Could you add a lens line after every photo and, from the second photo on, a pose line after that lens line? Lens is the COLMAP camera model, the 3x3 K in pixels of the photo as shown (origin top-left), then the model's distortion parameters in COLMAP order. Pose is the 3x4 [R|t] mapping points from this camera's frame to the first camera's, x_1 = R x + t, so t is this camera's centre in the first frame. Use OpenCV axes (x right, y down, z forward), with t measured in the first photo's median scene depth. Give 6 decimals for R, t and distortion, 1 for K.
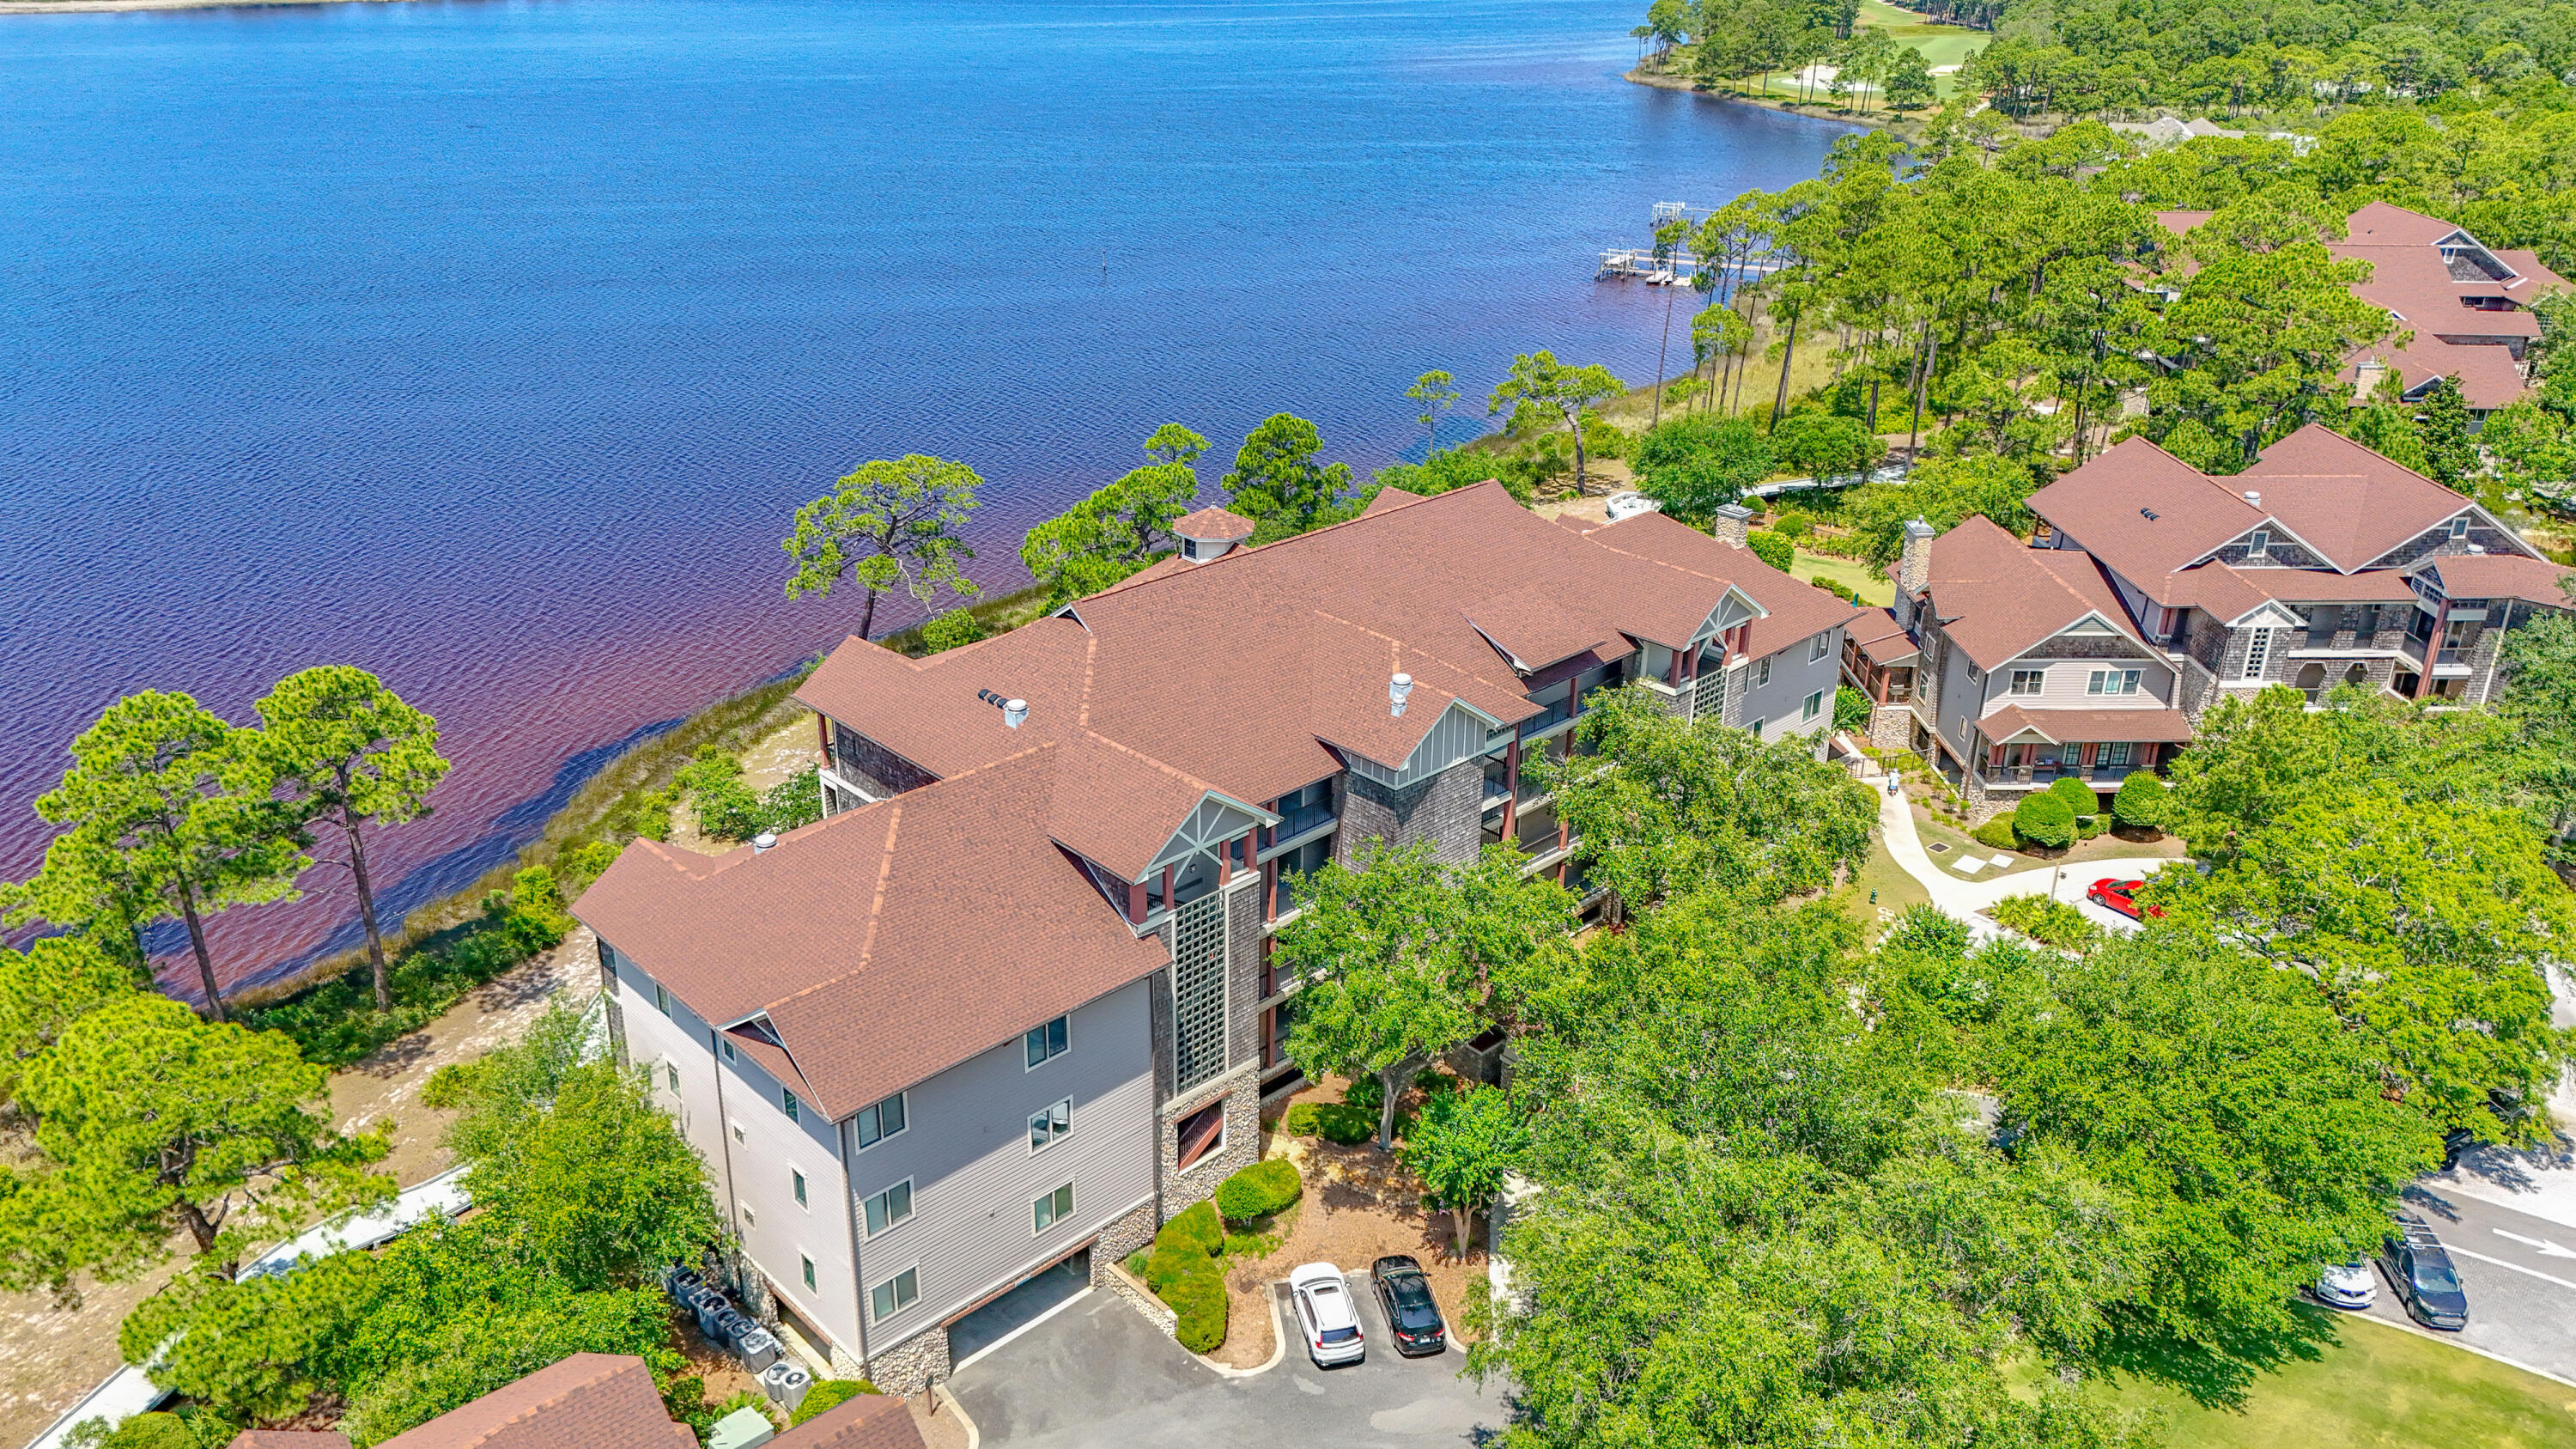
lens RADIAL K [[1884.0, 0, 1278.4], [0, 1884.0, 683.2], [0, 0, 1]] dist [0.061004, -0.047290]
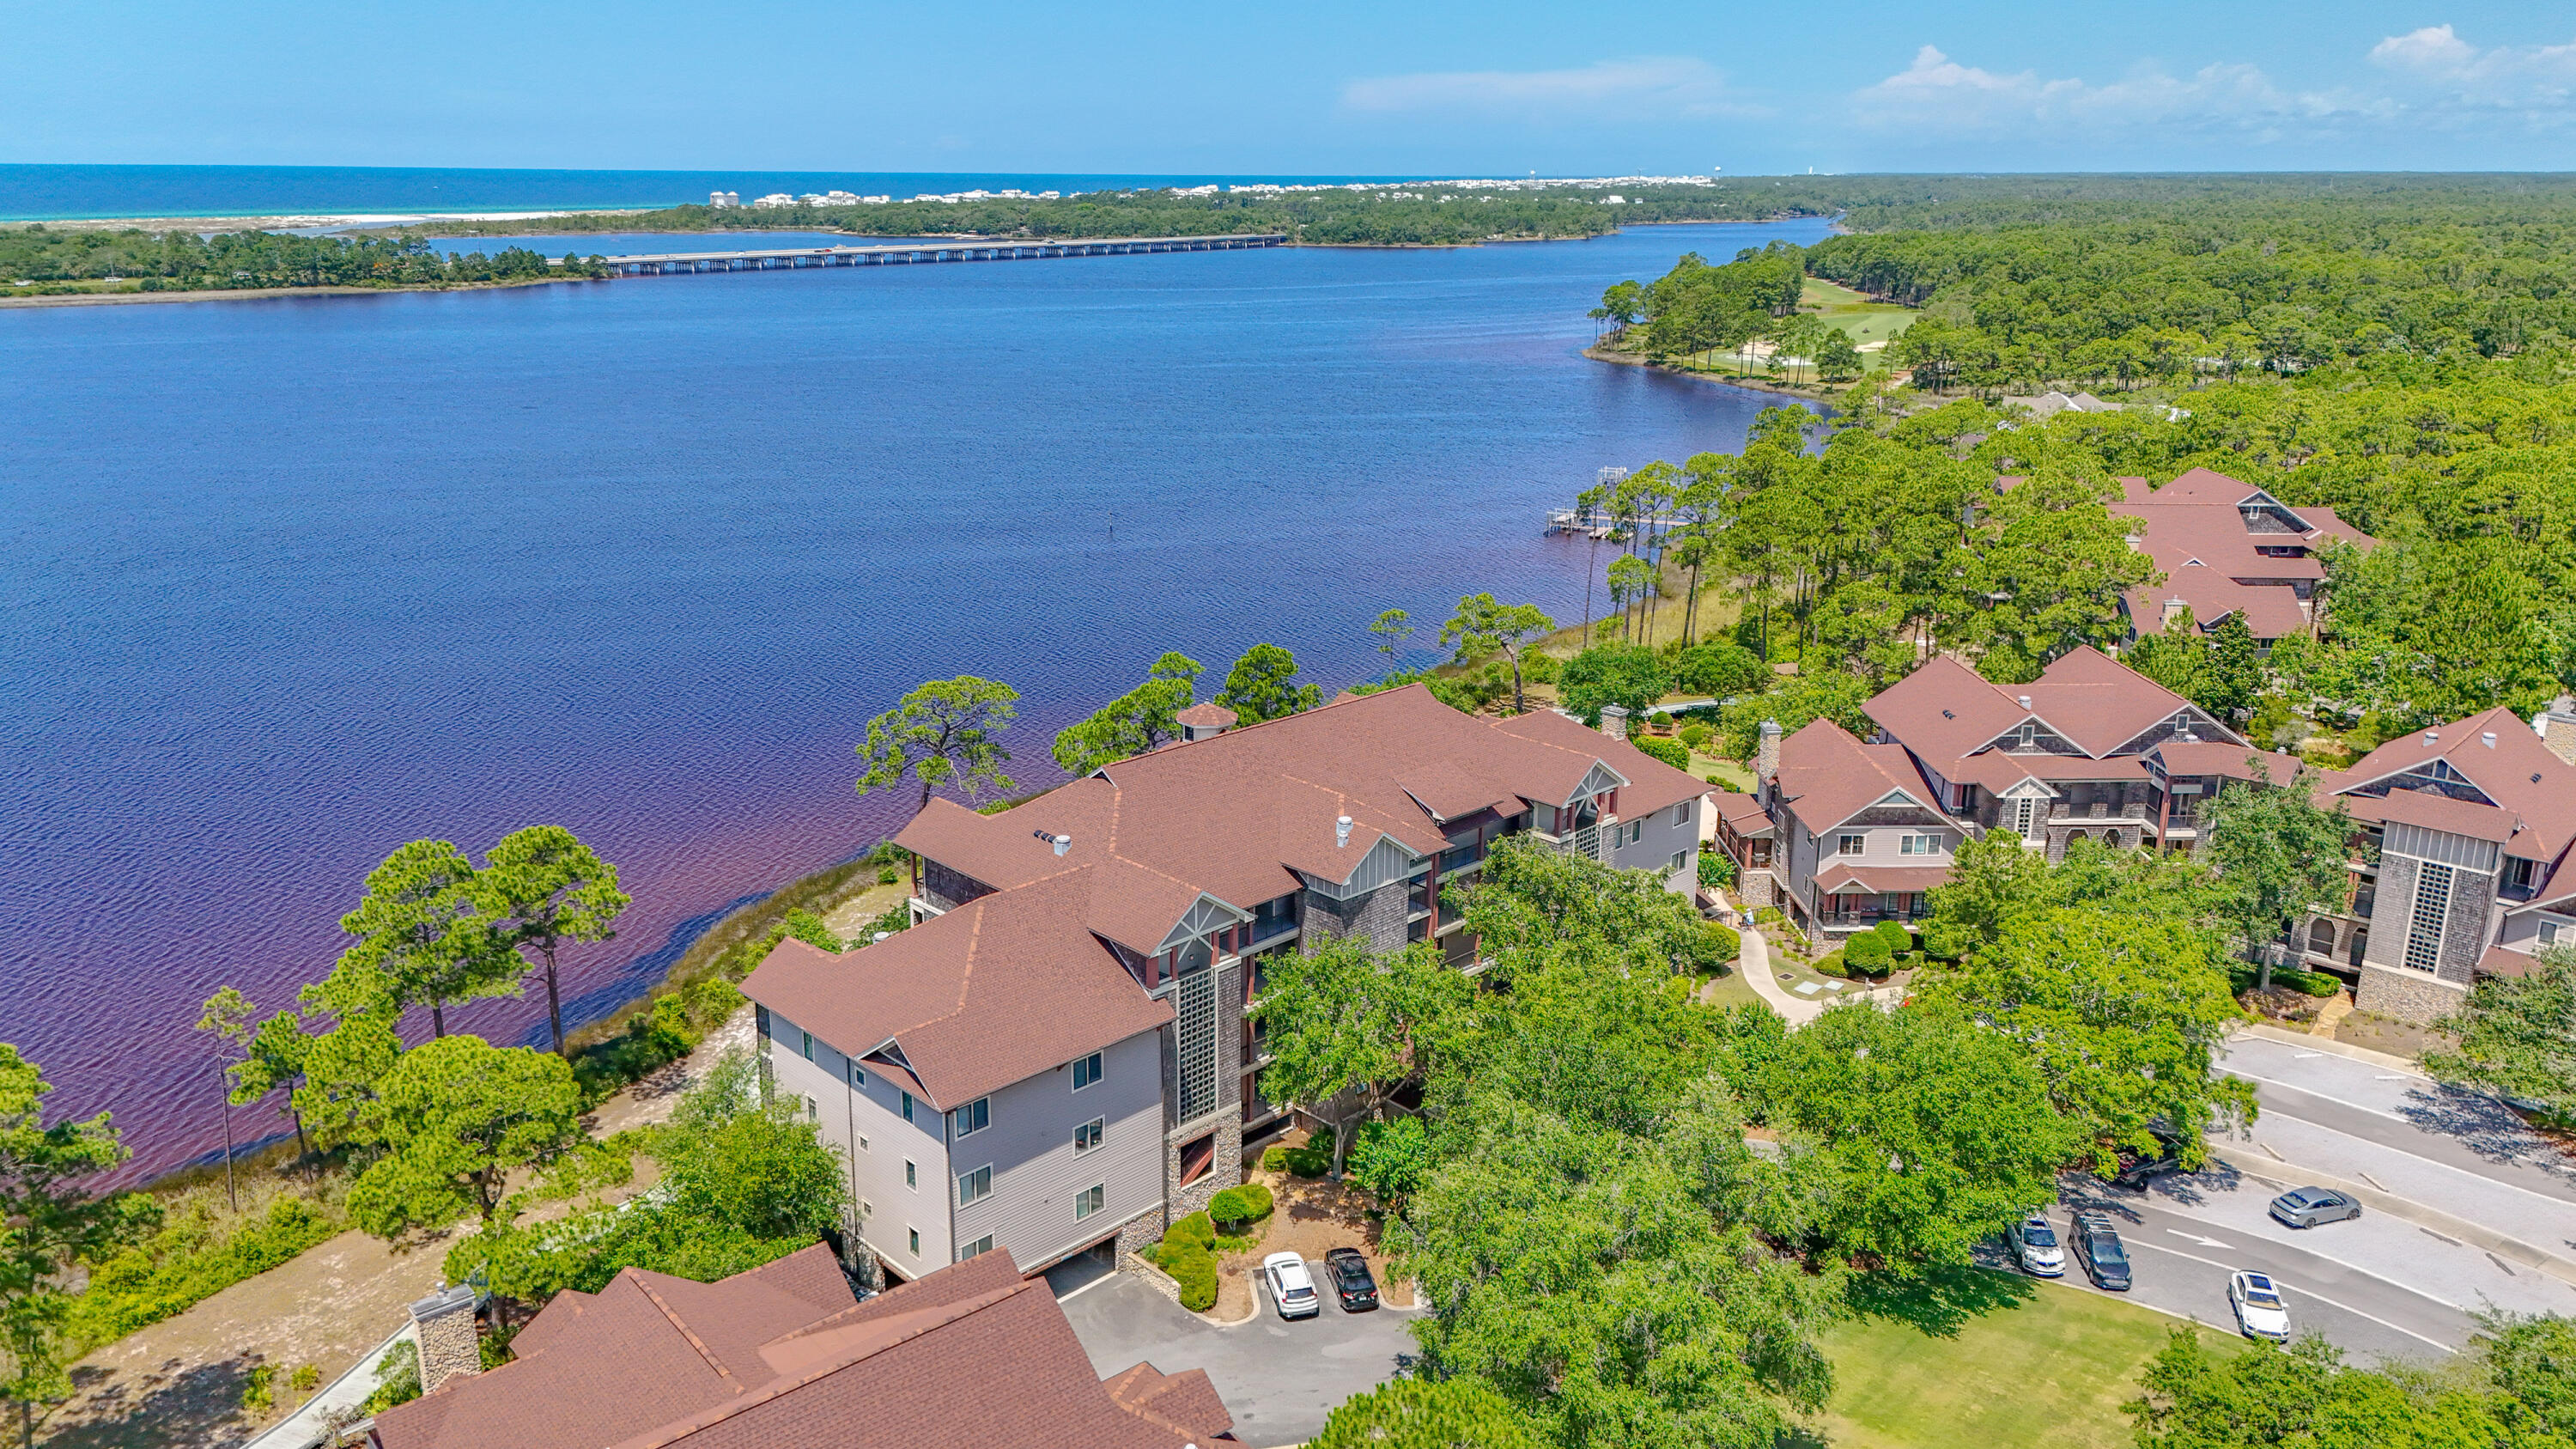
lens RADIAL K [[1884.0, 0, 1277.8], [0, 1884.0, 668.3], [0, 0, 1]] dist [0.061004, -0.047290]
pose [[0.999974, -0.006326, 0.003540, 0.011696], [0.006759, 0.990133, -0.139965, 0.072101], [-0.002620, 0.139985, 0.990150, -0.331455]]
